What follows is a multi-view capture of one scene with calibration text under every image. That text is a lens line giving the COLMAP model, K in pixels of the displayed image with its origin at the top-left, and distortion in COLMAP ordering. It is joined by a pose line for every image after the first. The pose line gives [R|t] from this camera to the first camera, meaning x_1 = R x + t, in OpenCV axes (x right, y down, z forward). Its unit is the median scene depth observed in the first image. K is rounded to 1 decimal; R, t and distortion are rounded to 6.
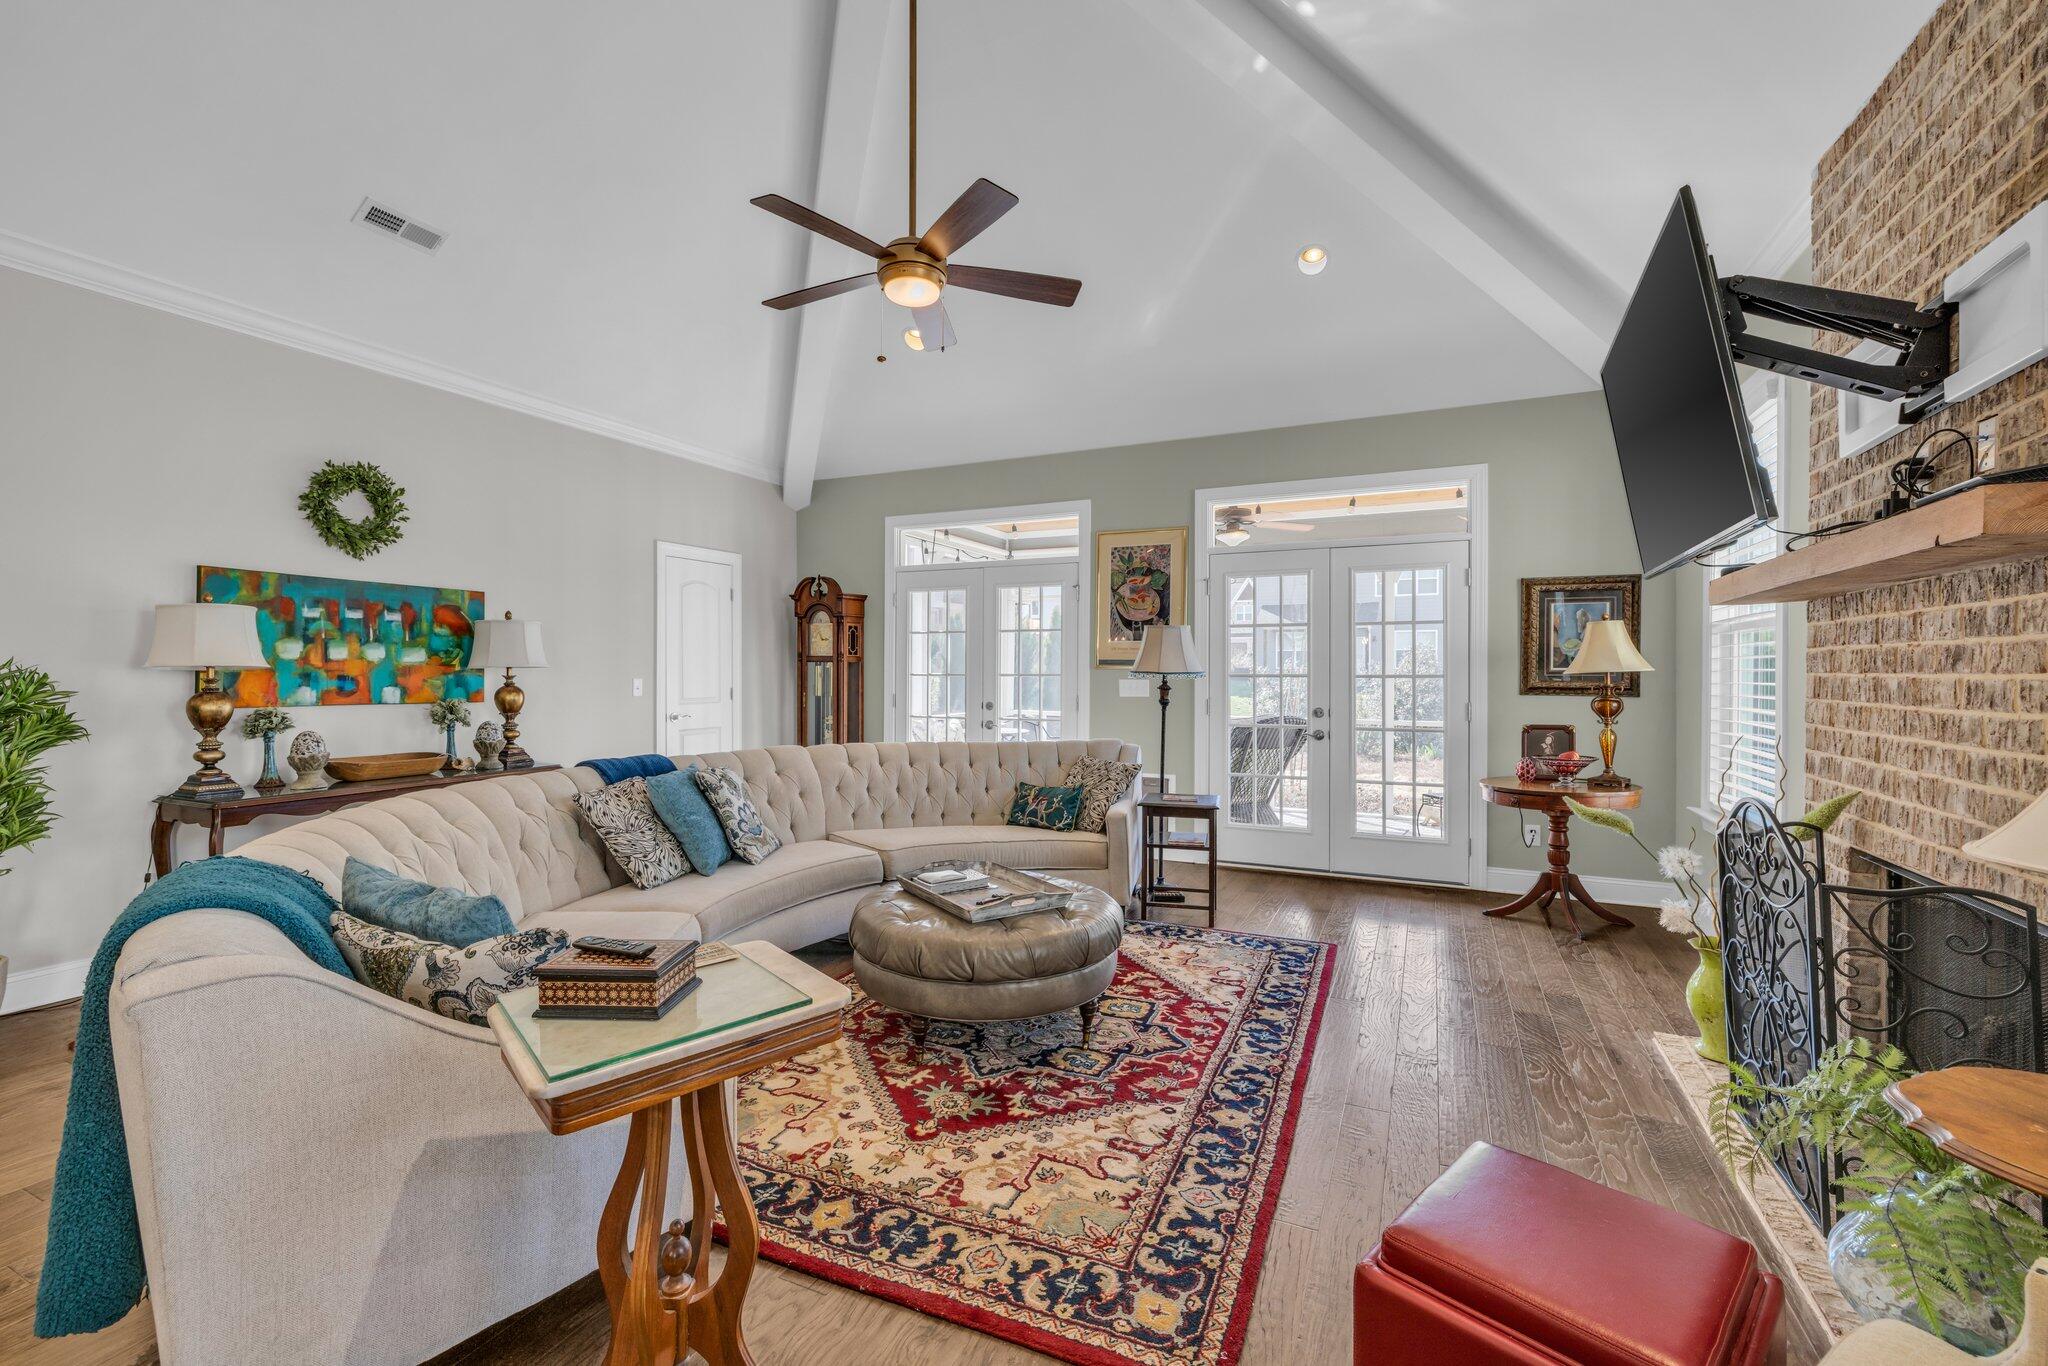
lens RADIAL K [[863.8, 0, 1023.8], [0, 863.8, 673.0], [0, 0, 1]] dist [-0.000801, -0.000053]
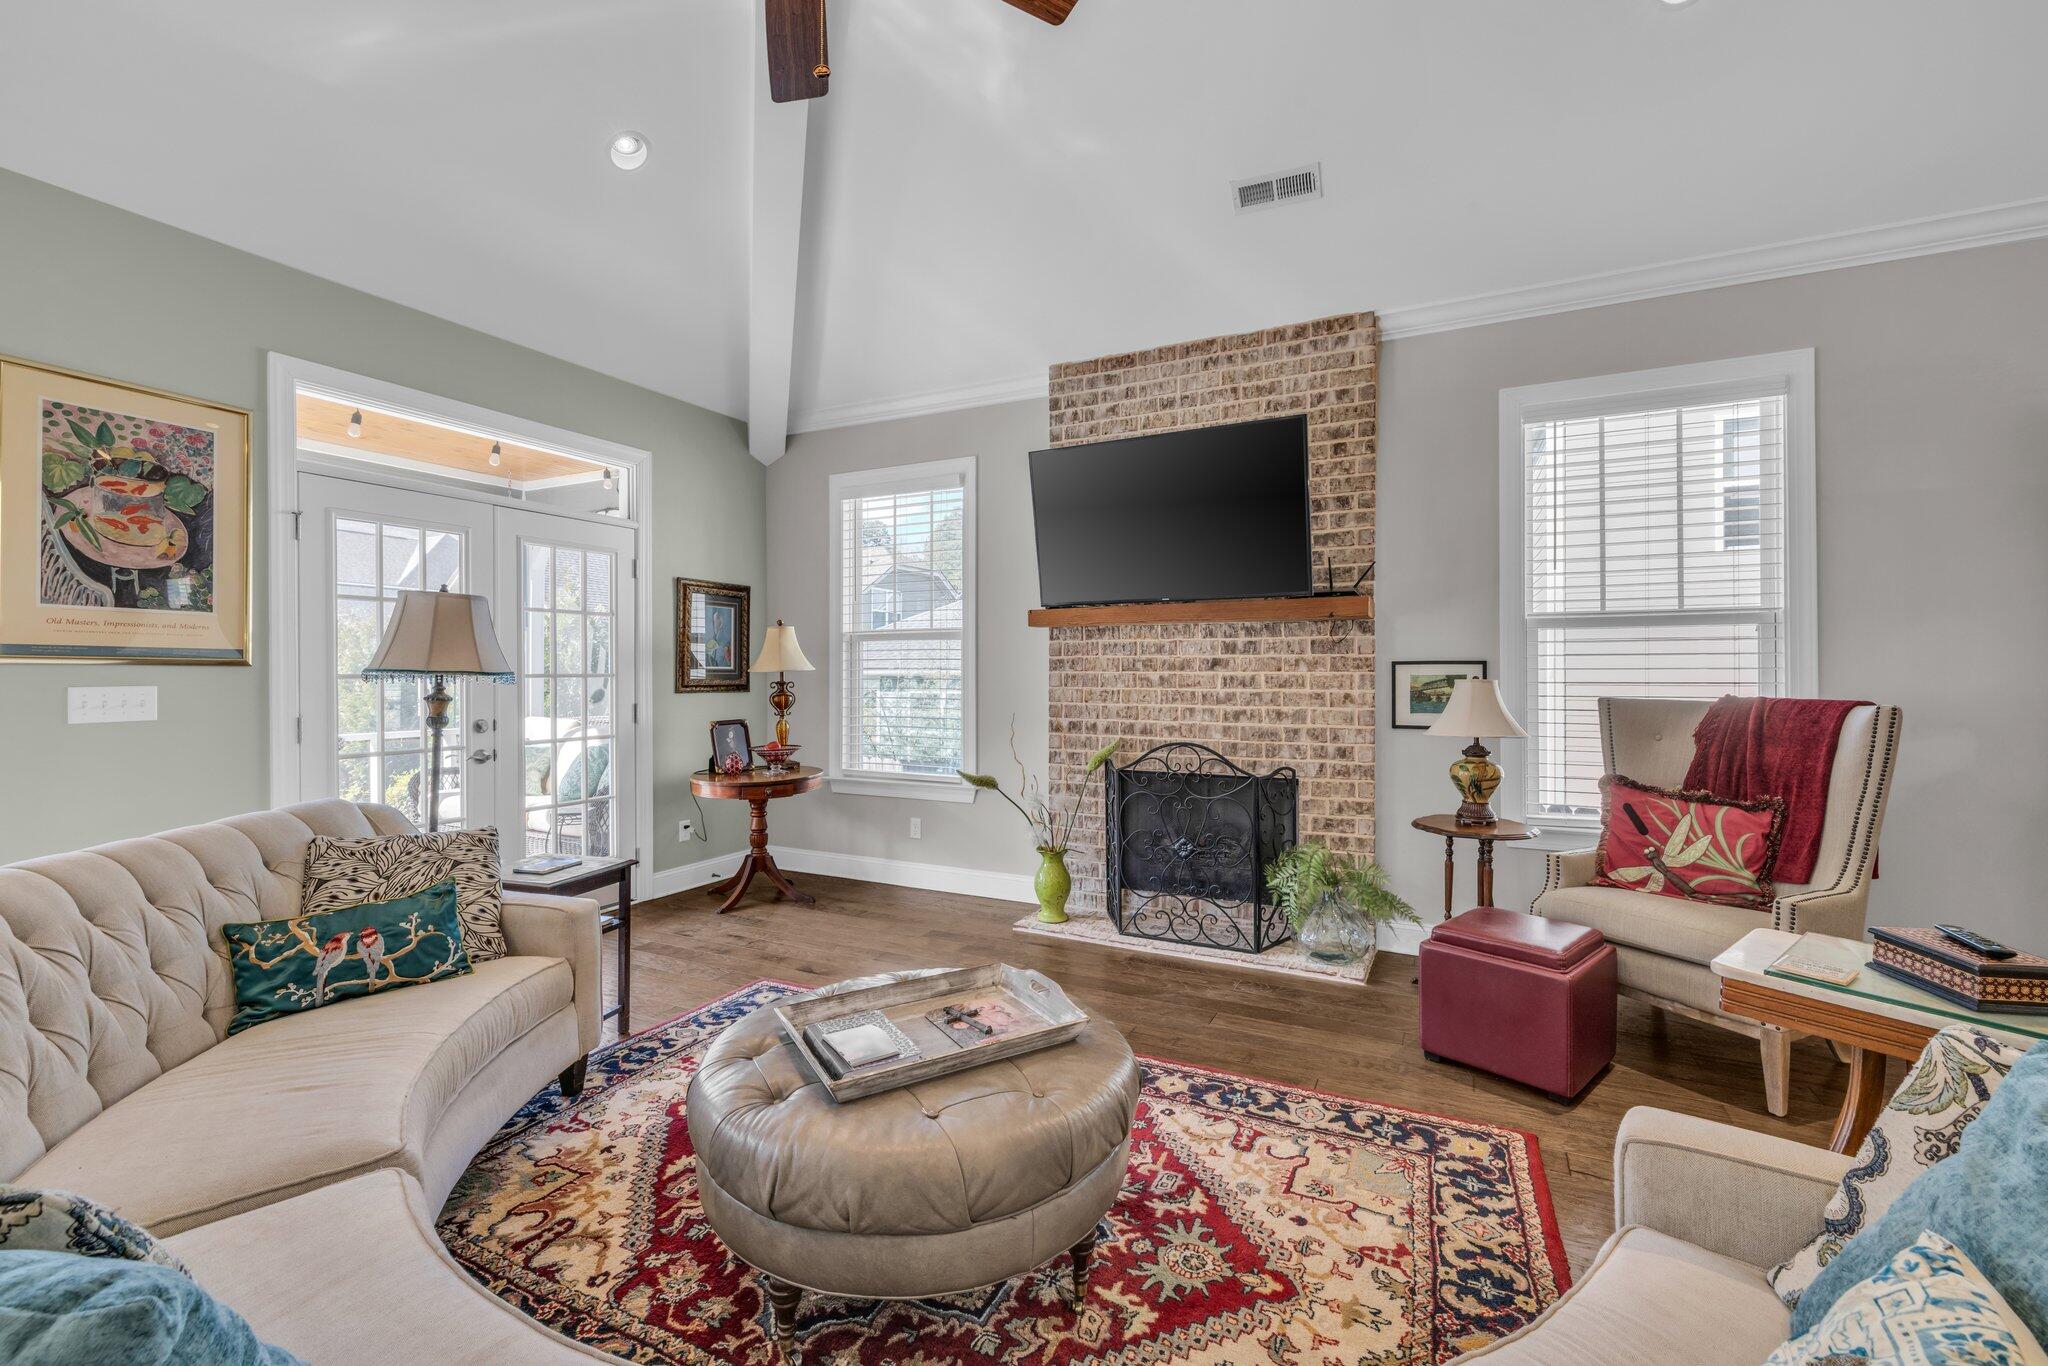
lens RADIAL K [[863.8, 0, 1023.8], [0, 863.8, 673.0], [0, 0, 1]] dist [-0.000801, -0.000053]
pose [[0.027981, -0.003912, 0.999601, -0.831181], [0.001291, 0.999992, 0.003877, -0.003773], [-0.999608, 0.001182, 0.027986, 1.140226]]
